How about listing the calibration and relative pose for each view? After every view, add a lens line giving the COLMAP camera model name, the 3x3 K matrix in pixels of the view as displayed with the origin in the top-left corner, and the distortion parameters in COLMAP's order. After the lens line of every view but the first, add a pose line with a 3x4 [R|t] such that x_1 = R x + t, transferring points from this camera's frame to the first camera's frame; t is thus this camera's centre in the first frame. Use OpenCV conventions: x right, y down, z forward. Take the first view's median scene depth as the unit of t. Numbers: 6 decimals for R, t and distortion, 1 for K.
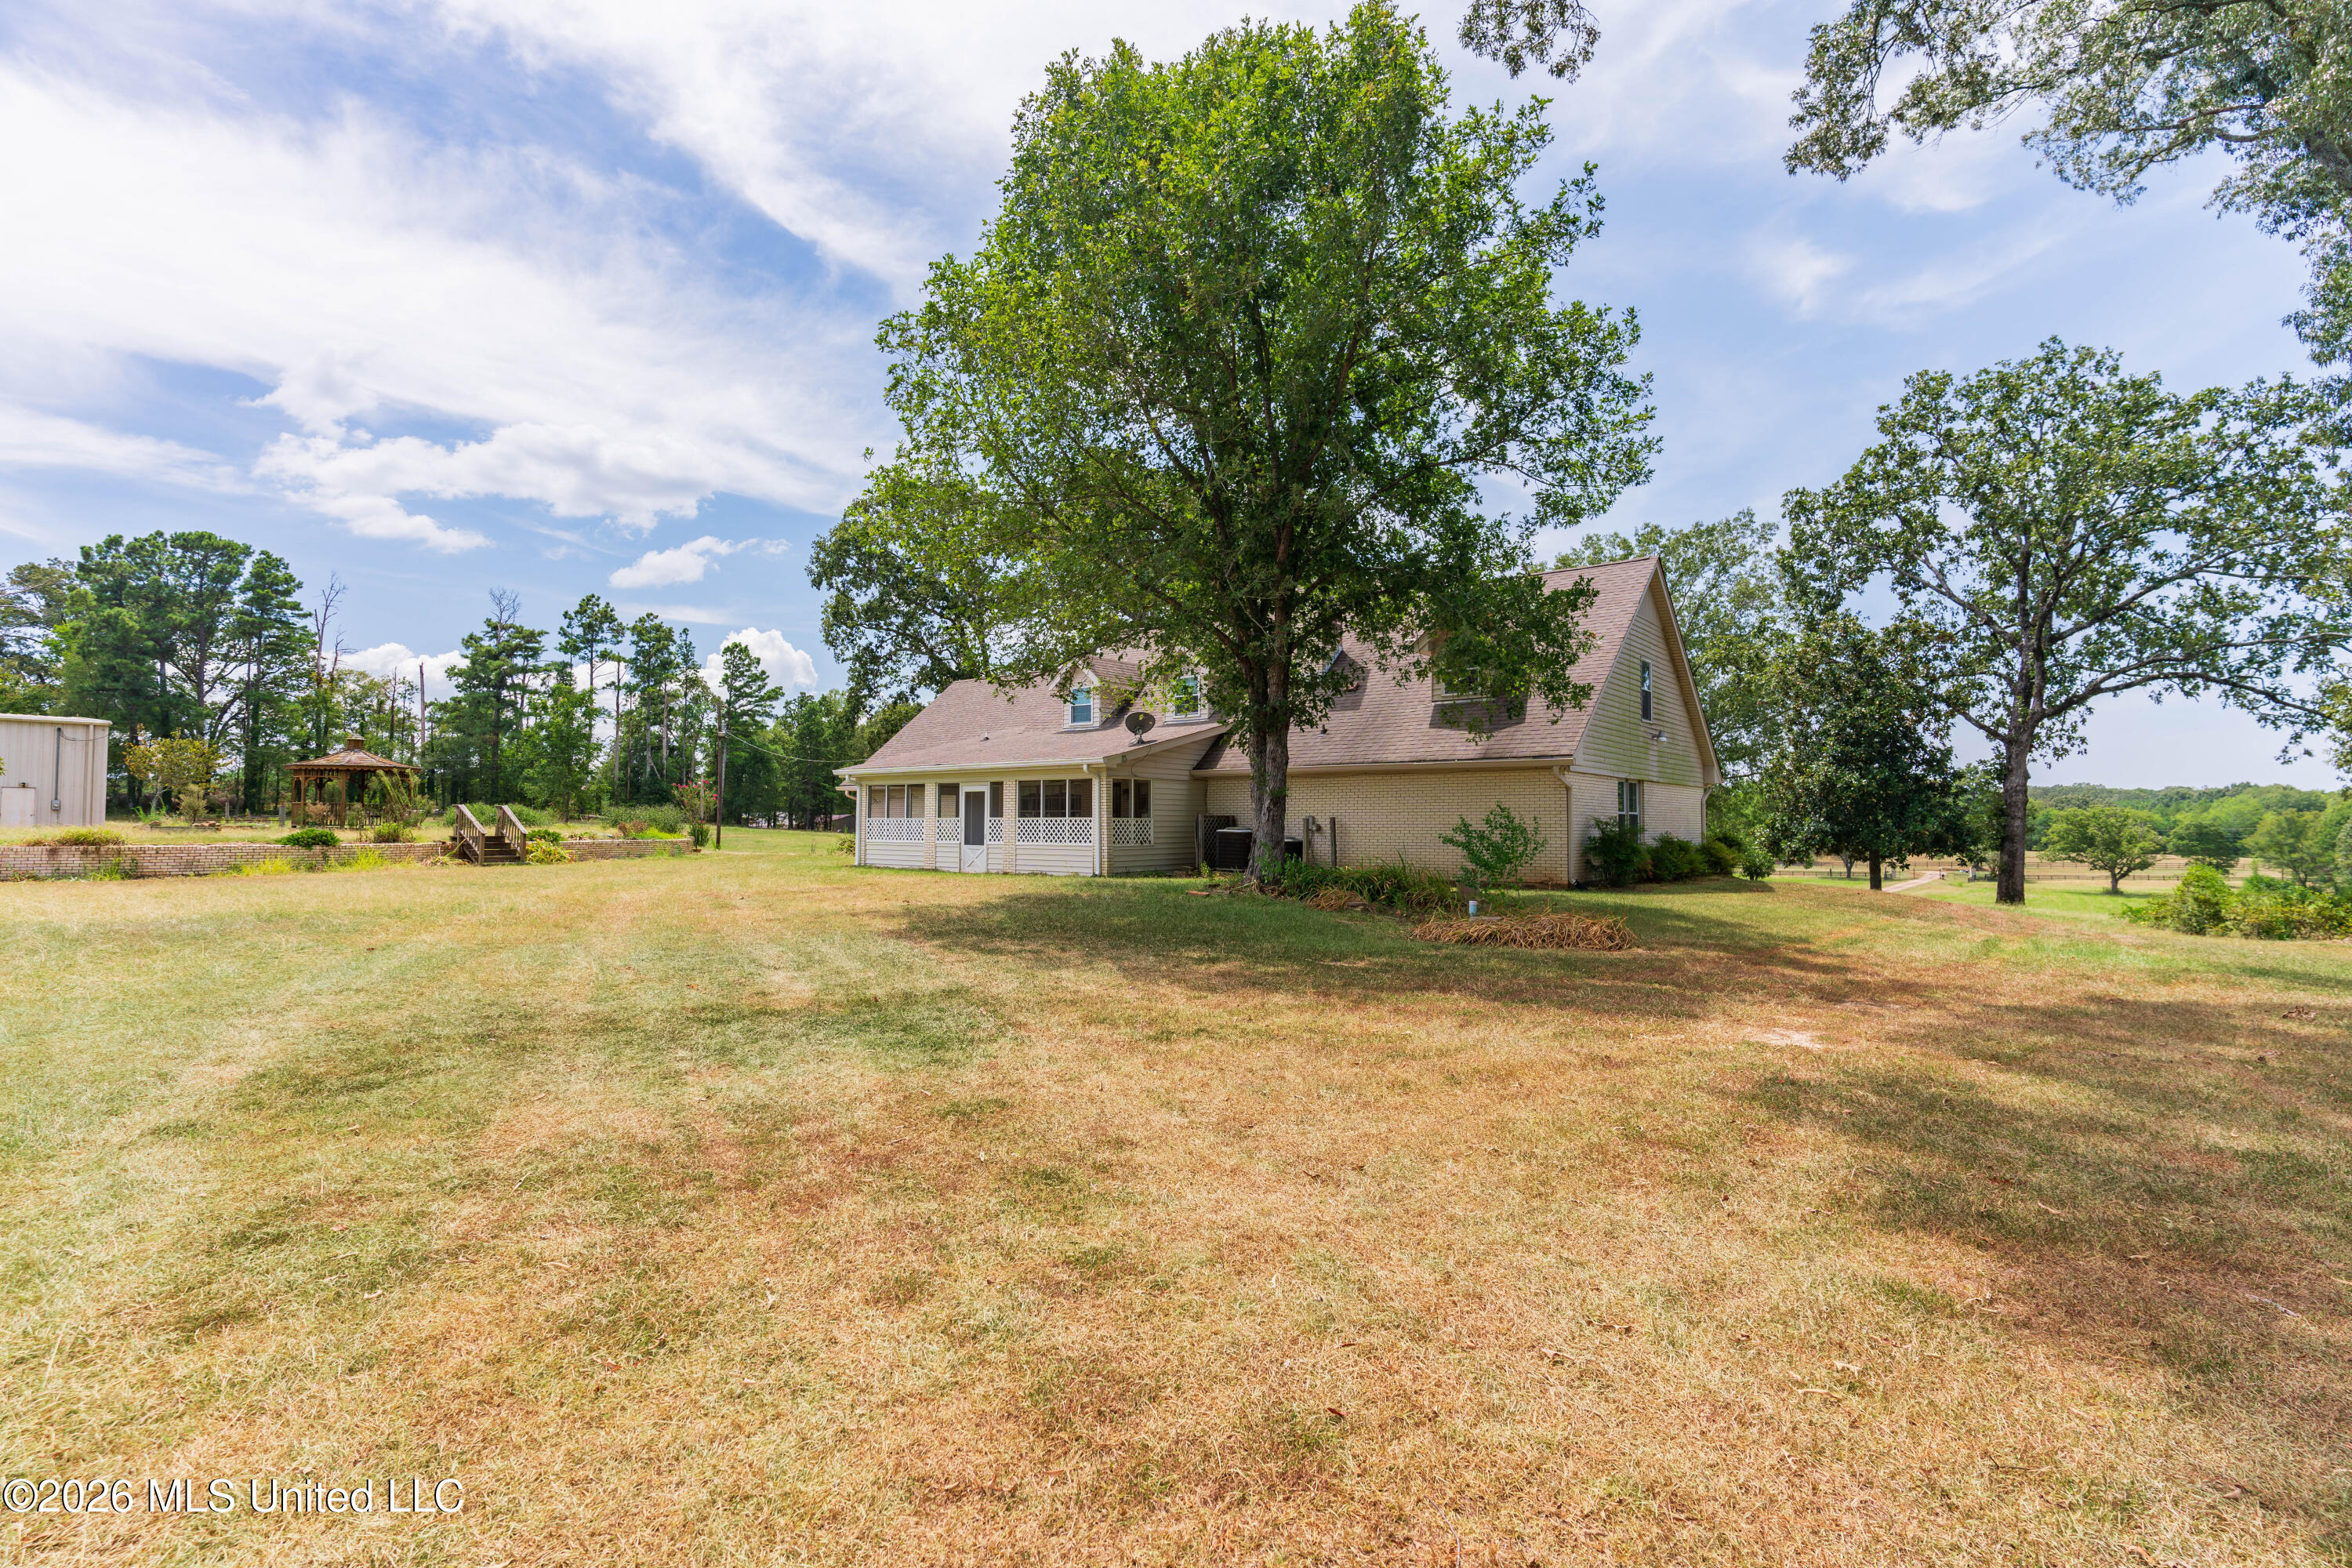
lens RADIAL K [[1118.4, 0, 1179.1], [0, 1118.4, 778.2], [0, 0, 1]] dist [0.002046, 0.001349]
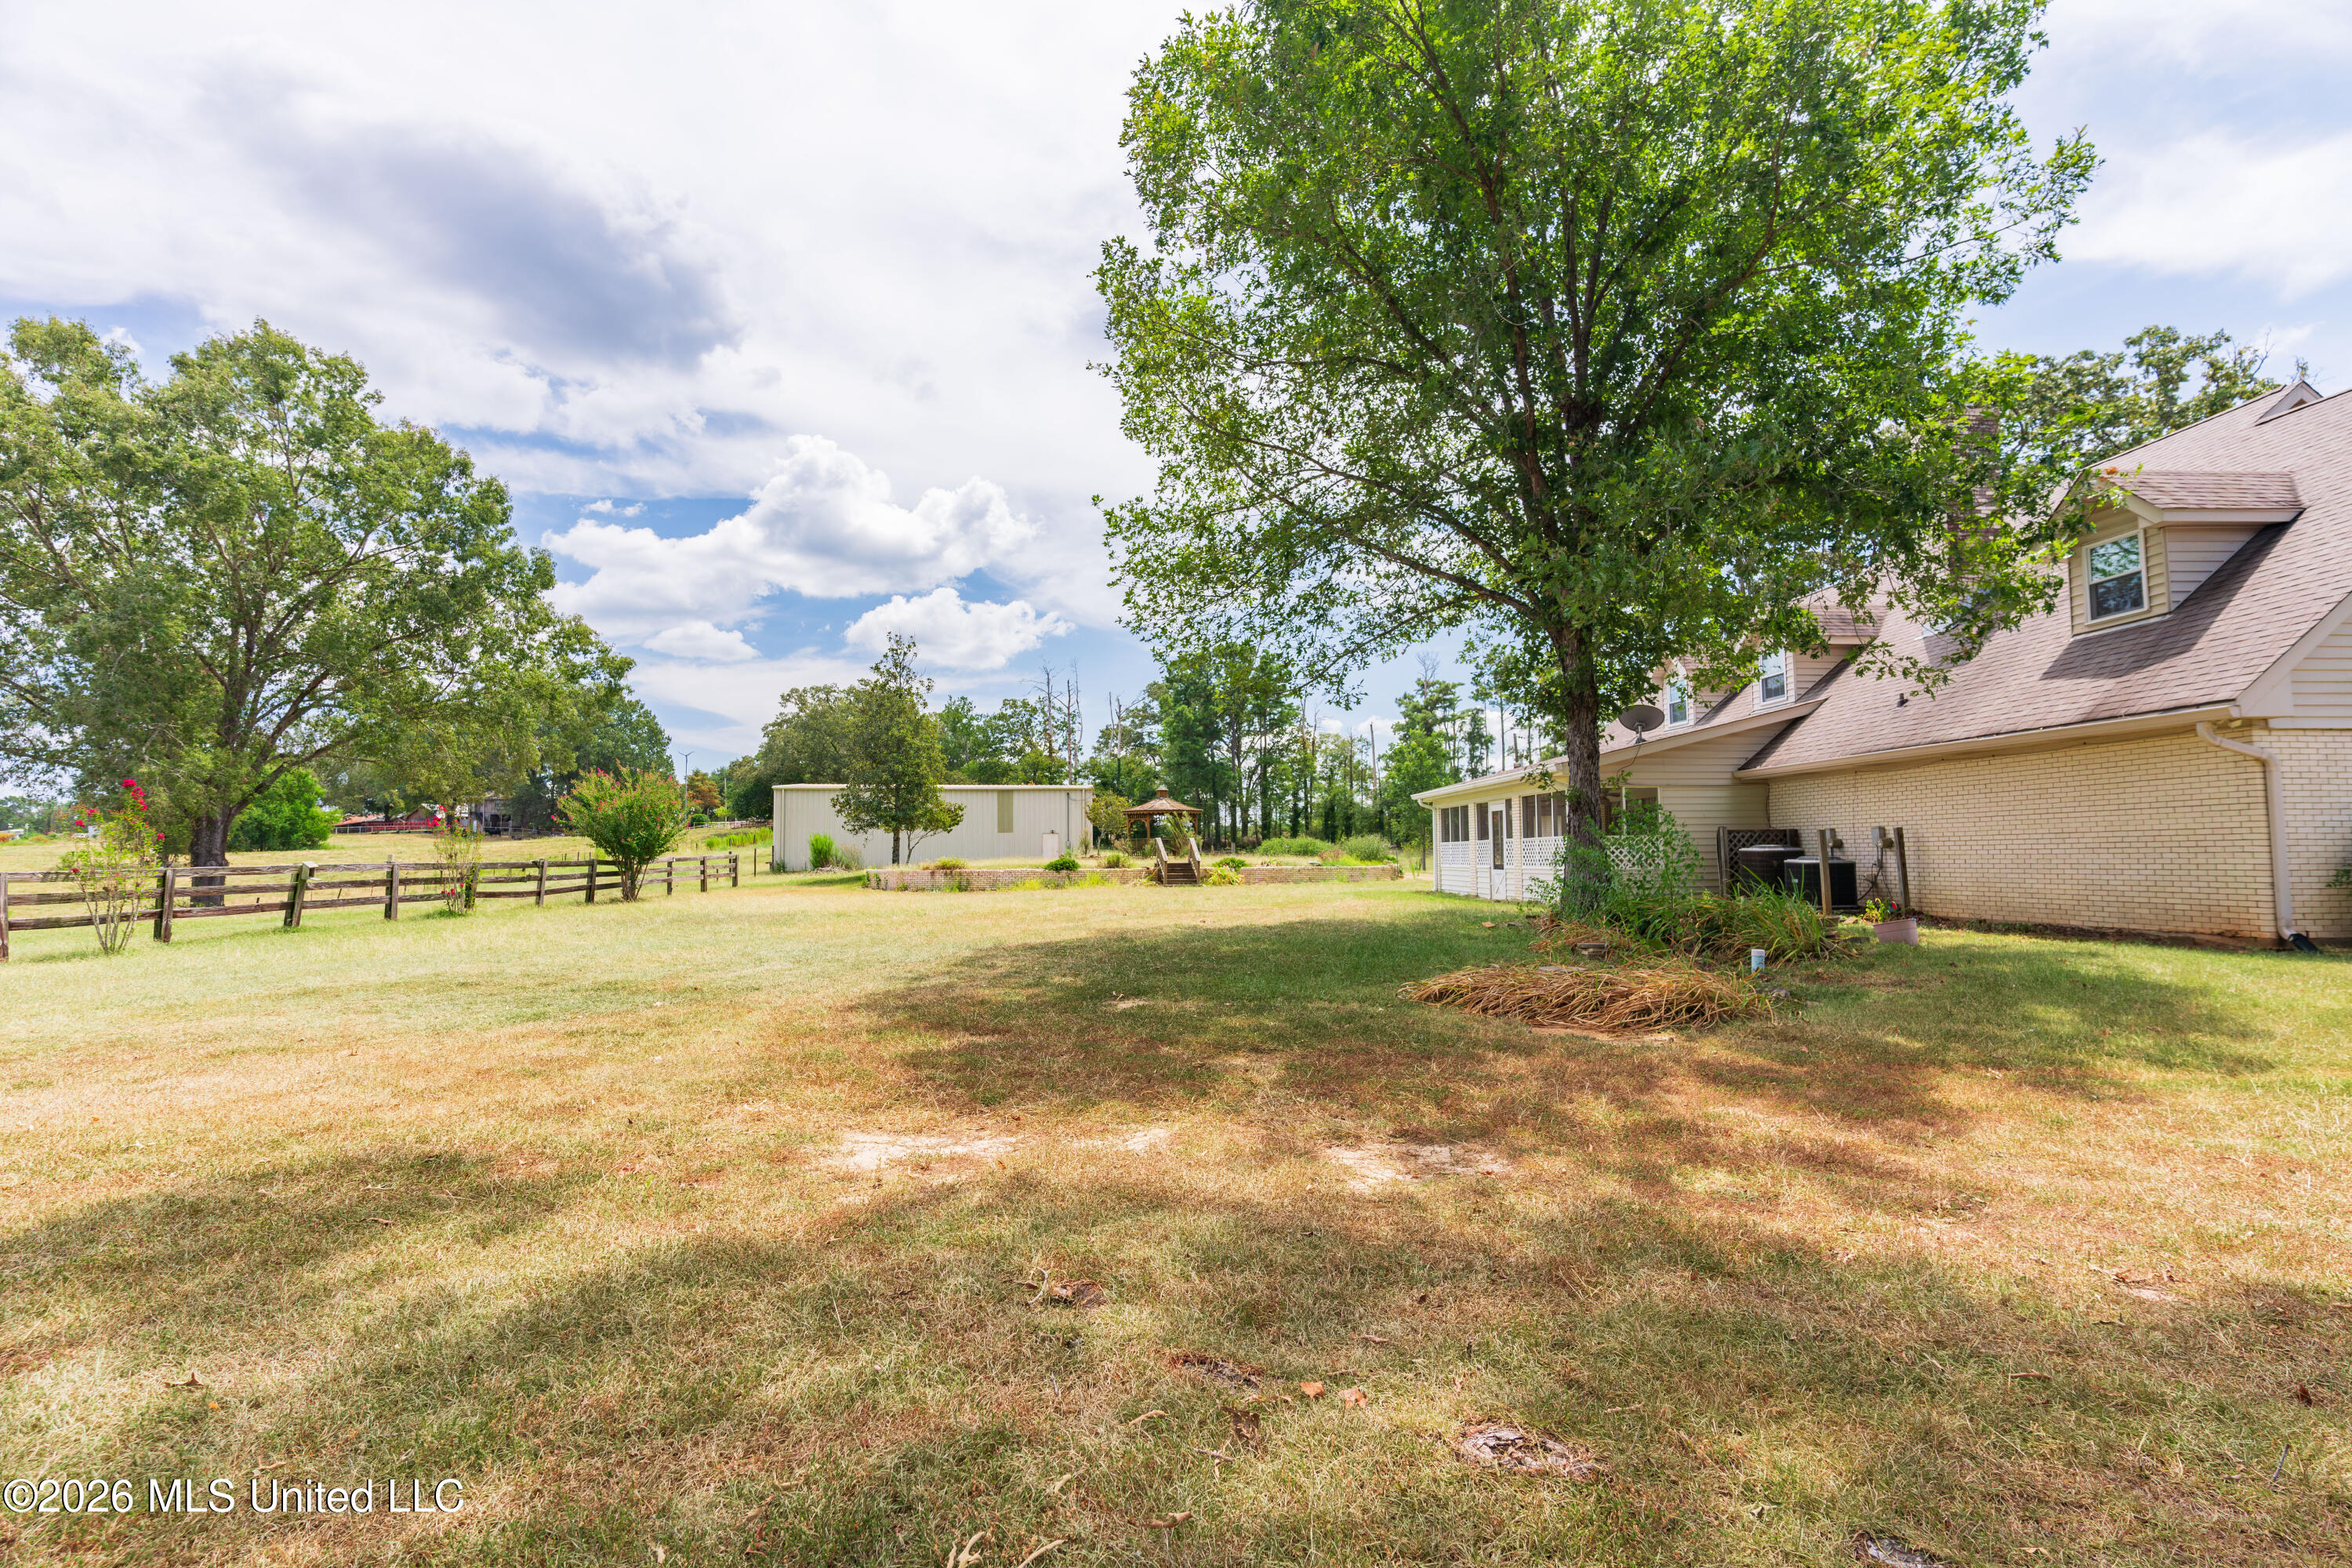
lens RADIAL K [[1118.4, 0, 1179.1], [0, 1118.4, 778.2], [0, 0, 1]] dist [0.002046, 0.001349]
pose [[0.668562, -0.060742, -0.741172, 0.069464], [0.039691, 0.998153, -0.046000, 0.003724], [0.742597, 0.001336, 0.669738, 0.043174]]
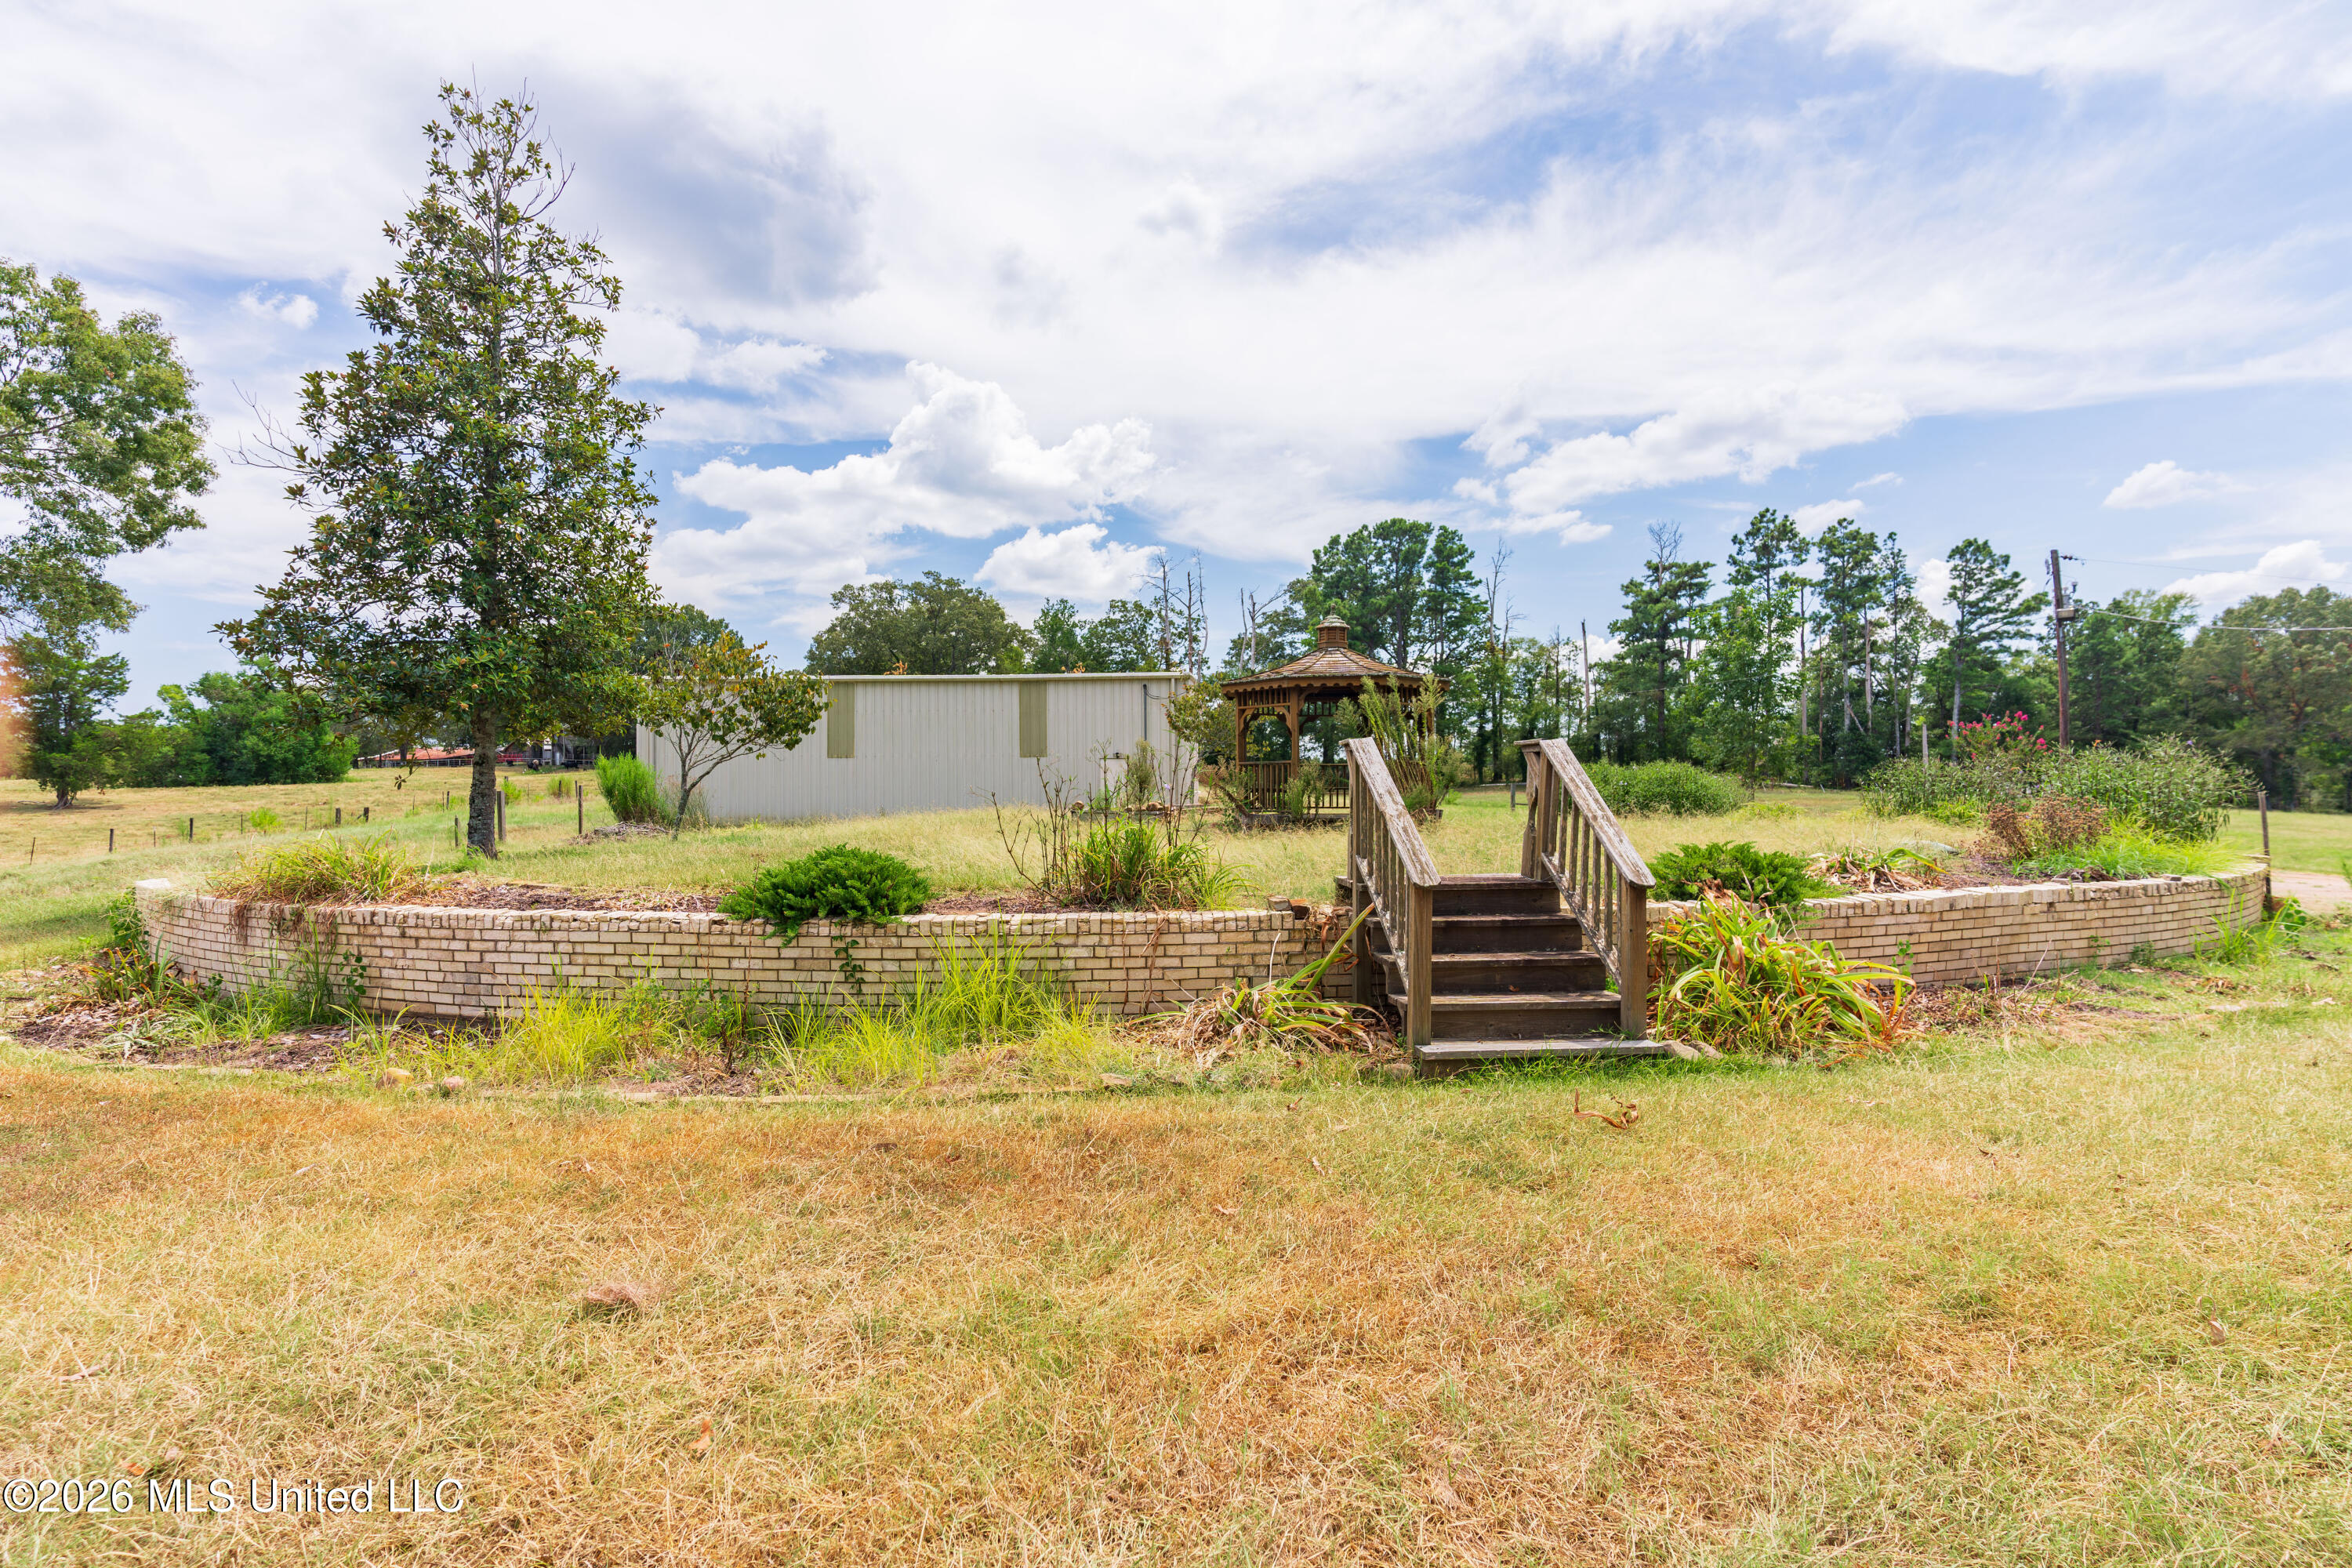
lens RADIAL K [[1118.4, 0, 1179.1], [0, 1118.4, 778.2], [0, 0, 1]] dist [0.002046, 0.001349]
pose [[0.569854, -0.017239, -0.821565, -0.112625], [0.040617, 0.999149, 0.007207, 0.006641], [0.820741, -0.037476, 0.570069, 0.197254]]
